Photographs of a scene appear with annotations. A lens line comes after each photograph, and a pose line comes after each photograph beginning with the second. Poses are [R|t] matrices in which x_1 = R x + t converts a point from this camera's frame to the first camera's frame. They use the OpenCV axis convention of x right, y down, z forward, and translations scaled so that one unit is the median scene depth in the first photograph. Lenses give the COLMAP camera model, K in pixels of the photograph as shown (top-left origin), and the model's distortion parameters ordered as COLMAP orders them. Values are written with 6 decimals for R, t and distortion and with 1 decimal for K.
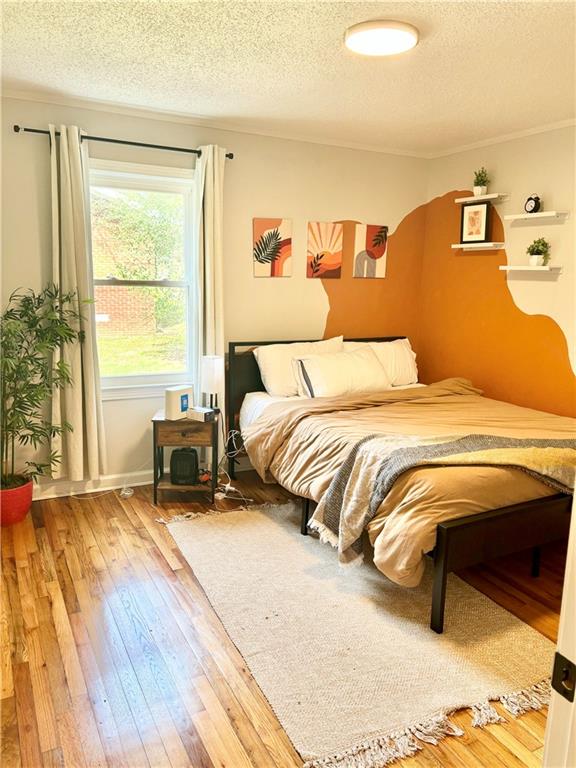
lens RADIAL K [[579.5, 0, 285.4], [0, 579.5, 381.9], [0, 0, 1]] dist [0.046143, -0.040618]
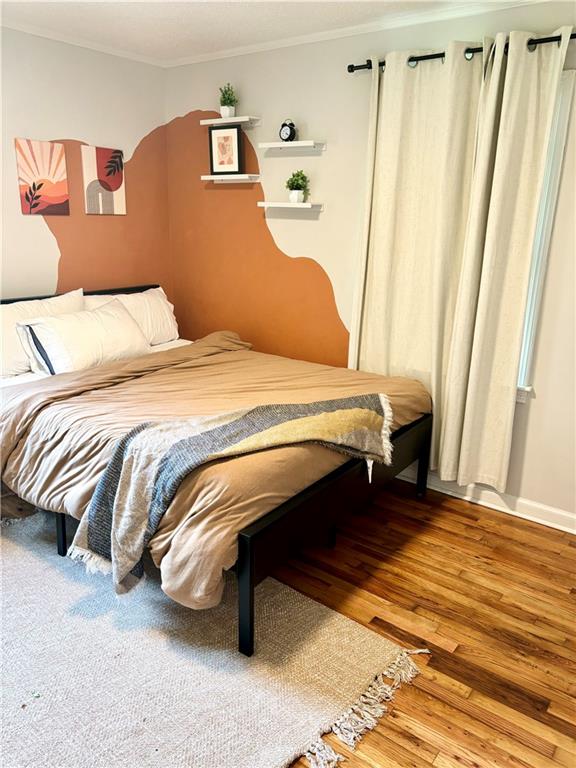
lens RADIAL K [[579.5, 0, 283.1], [0, 579.5, 383.5], [0, 0, 1]] dist [0.046143, -0.040618]
pose [[0.906302, -0.122292, 0.404552, 0.011271], [0.076212, 0.988819, 0.128177, -0.042587], [-0.415703, -0.085336, 0.905488, 0.185503]]
